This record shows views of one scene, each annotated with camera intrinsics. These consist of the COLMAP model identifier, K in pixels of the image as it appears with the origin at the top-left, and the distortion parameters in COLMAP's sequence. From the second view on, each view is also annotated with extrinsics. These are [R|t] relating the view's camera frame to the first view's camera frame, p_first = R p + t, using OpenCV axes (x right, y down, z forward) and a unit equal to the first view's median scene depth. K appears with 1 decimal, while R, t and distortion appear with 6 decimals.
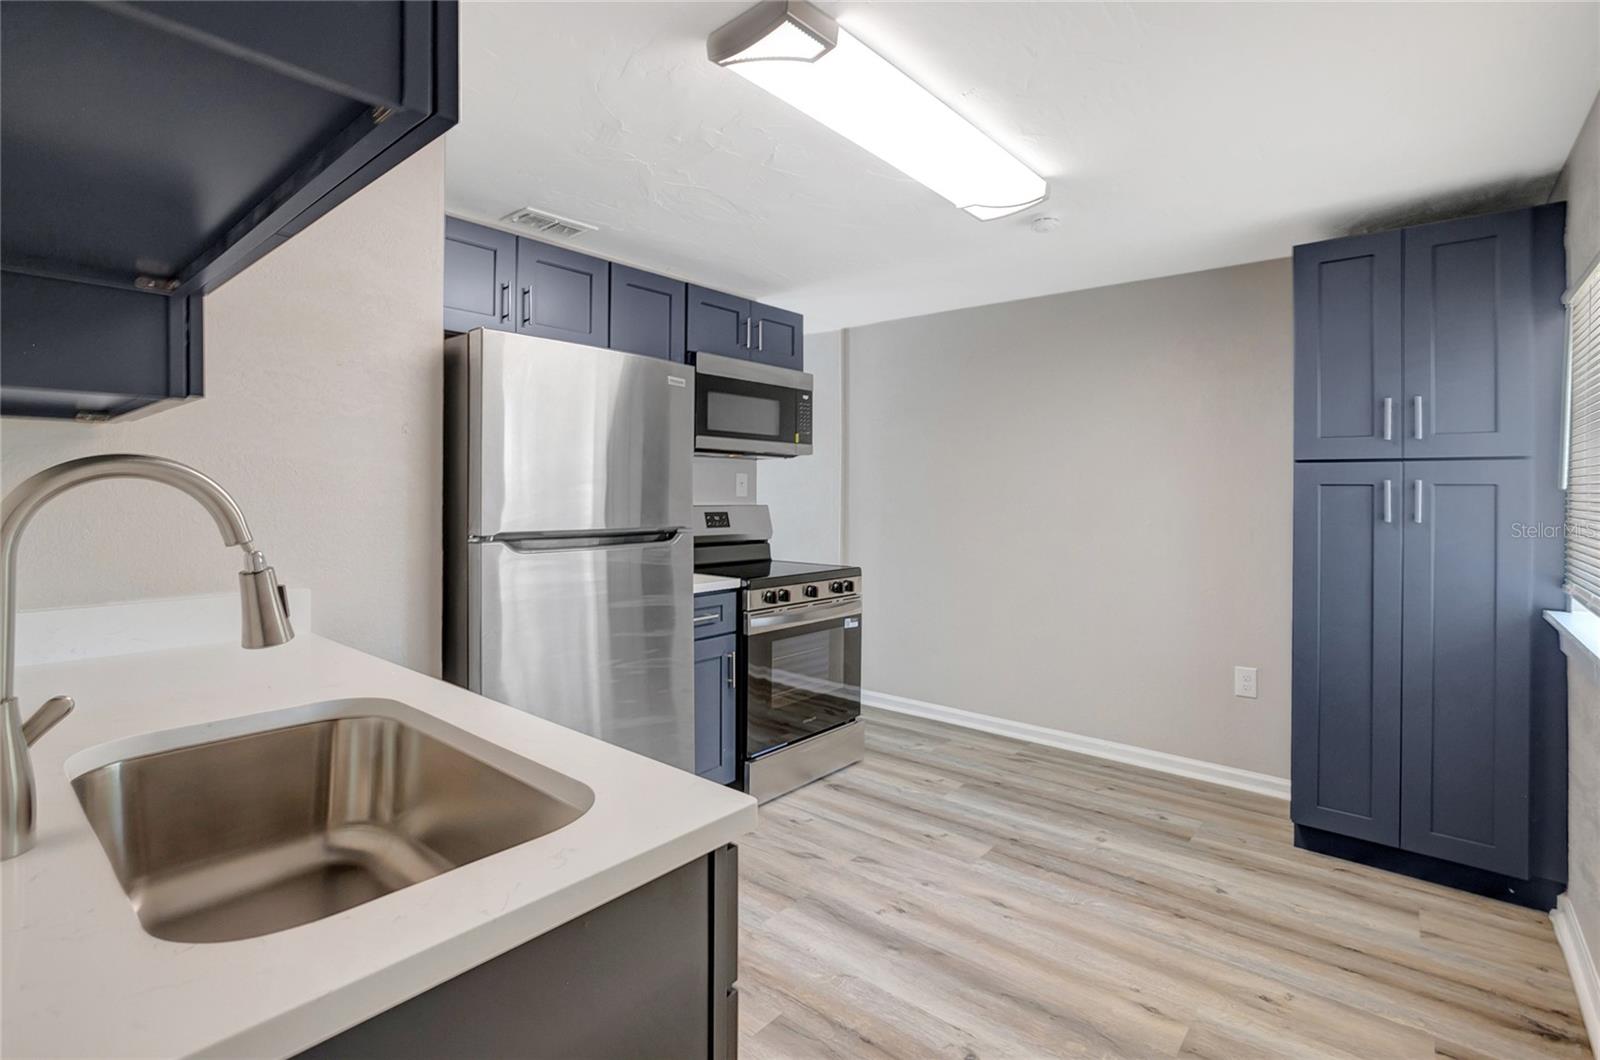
lens RADIAL K [[742.5, 0, 742.3], [0, 742.5, 473.7], [0, 0, 1]] dist [-0.019631, 0.010730]
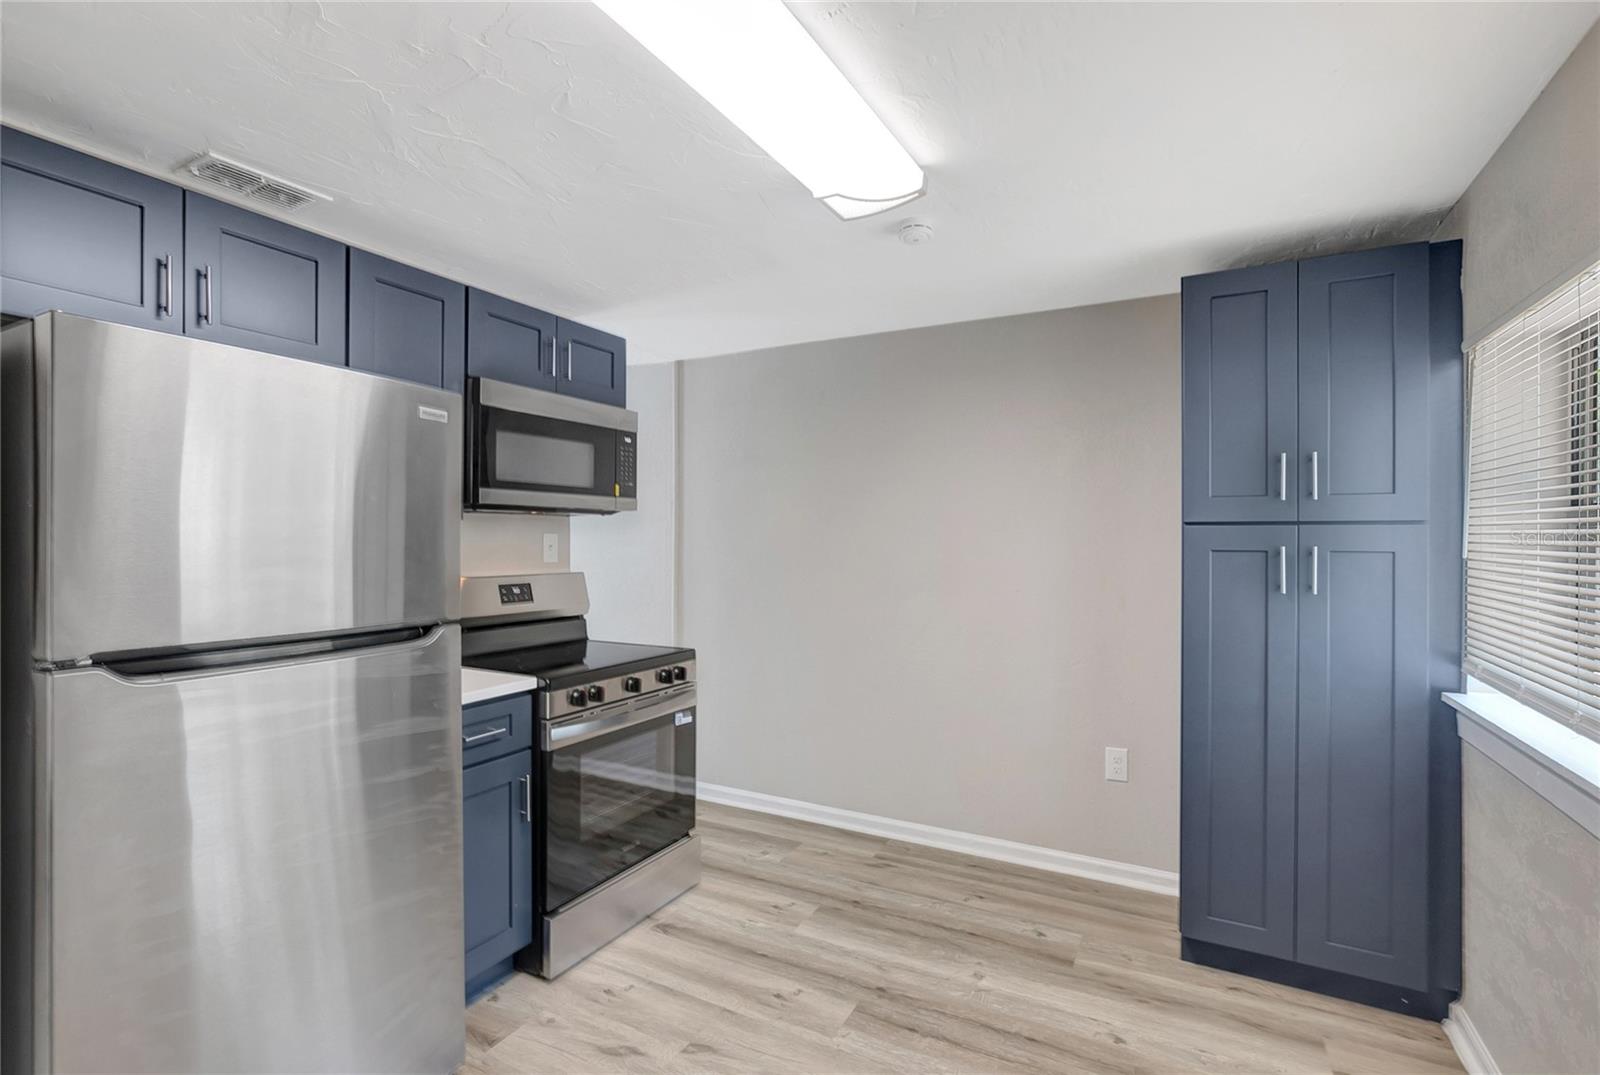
lens RADIAL K [[742.5, 0, 738.2], [0, 742.5, 533.5], [0, 0, 1]] dist [-0.019631, 0.010730]
pose [[0.979065, -0.005337, 0.203480, 0.047360], [0.001559, 0.999824, 0.018722, -0.020114], [-0.203544, -0.018012, 0.978900, 0.225705]]
